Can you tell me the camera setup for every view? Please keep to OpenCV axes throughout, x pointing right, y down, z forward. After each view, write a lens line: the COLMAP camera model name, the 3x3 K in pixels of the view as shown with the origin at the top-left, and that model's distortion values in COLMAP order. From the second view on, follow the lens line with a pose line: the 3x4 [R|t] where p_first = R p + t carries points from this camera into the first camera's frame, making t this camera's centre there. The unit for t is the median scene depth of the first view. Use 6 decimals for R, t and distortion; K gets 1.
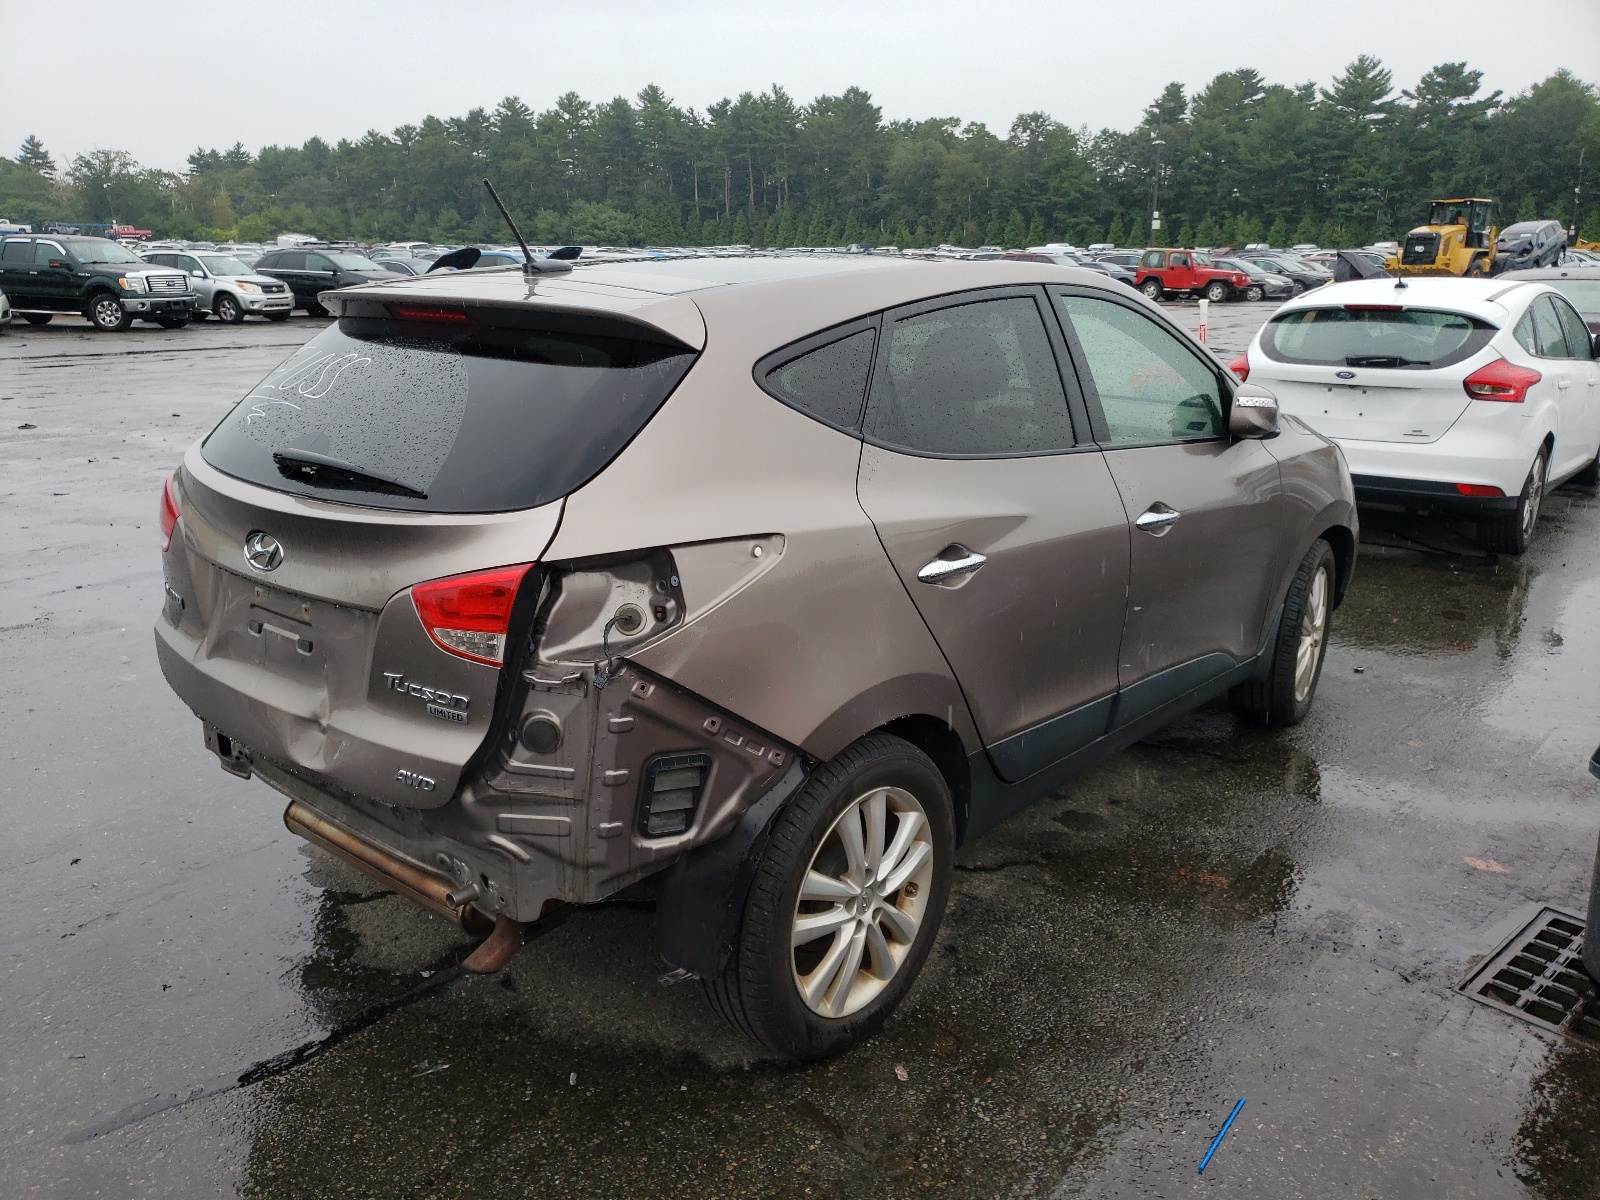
lens RADIAL K [[1231.7, 0, 765.9], [0, 1231.7, 626.8], [0, 0, 1]] dist [0.038550, -0.013408]
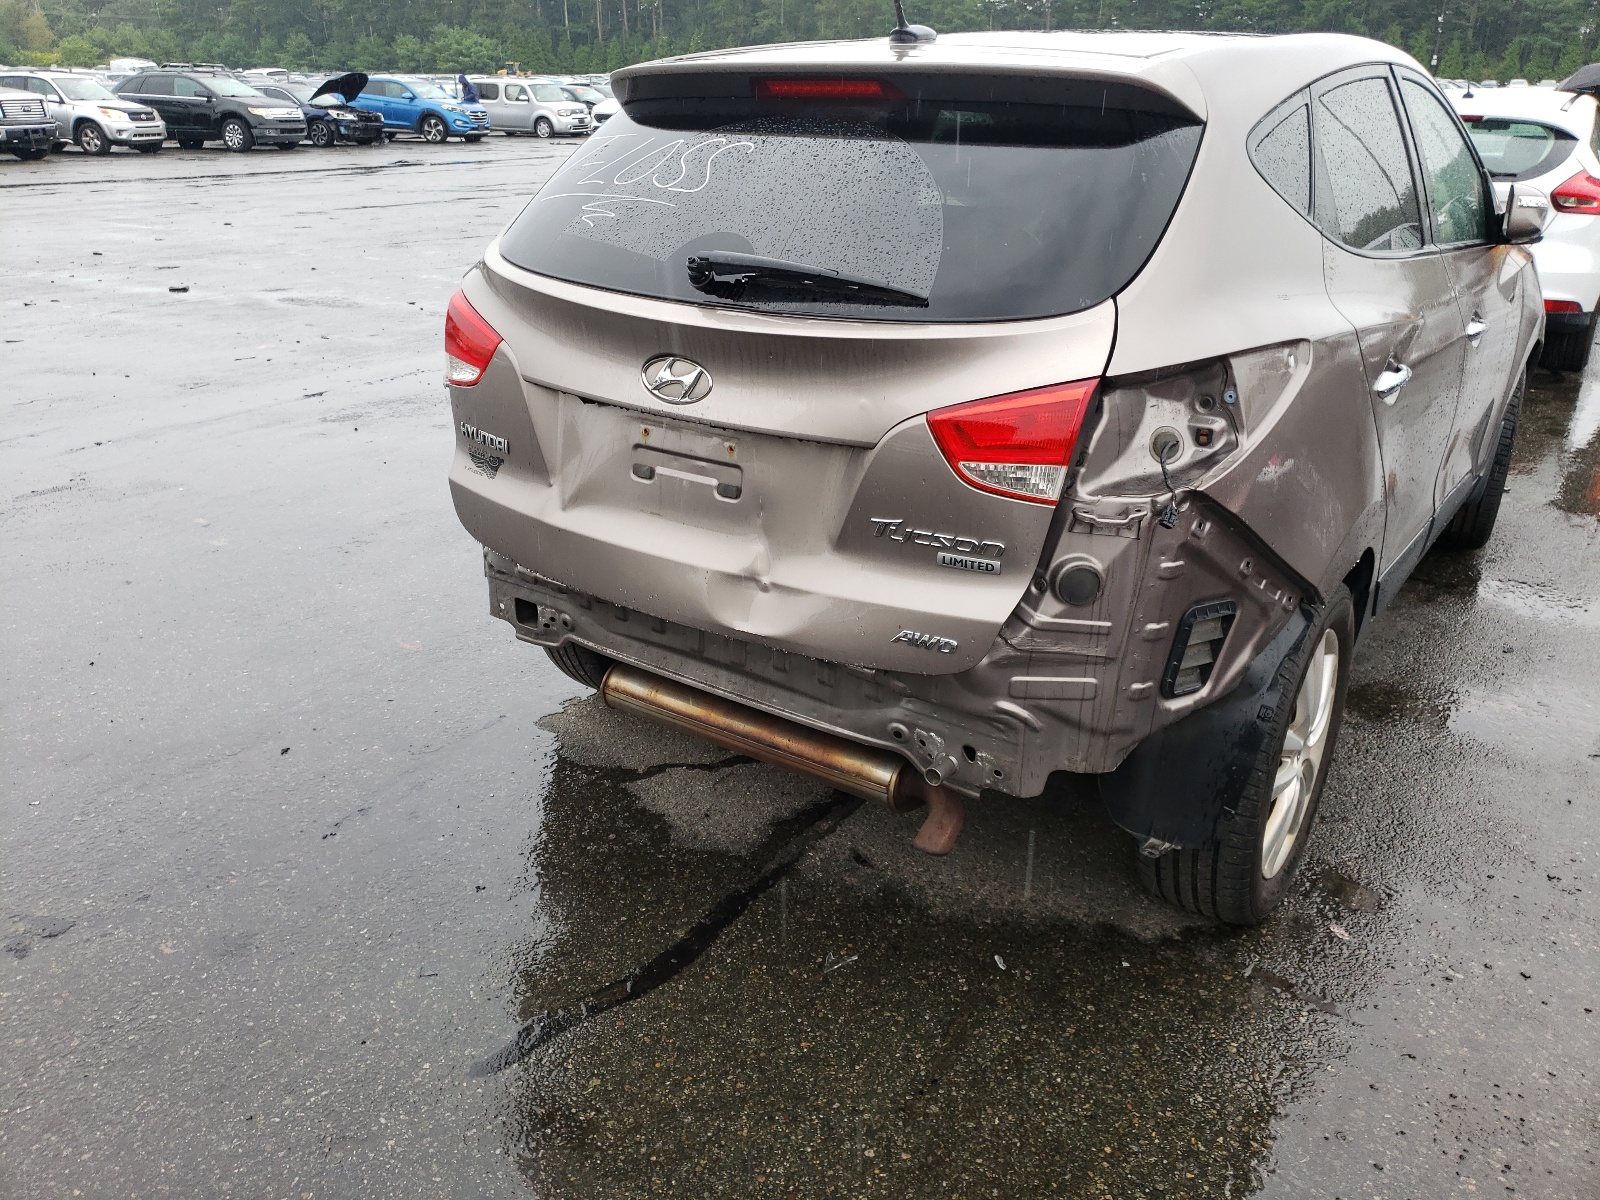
lens RADIAL K [[1231.7, 0, 799.9], [0, 1231.7, 584.6], [0, 0, 1]] dist [0.038550, -0.013408]
pose [[0.994042, -0.039450, 0.101613, -0.421663], [0.030004, 0.995227, 0.092864, 0.002632], [-0.104791, -0.089261, 0.990480, 0.160981]]
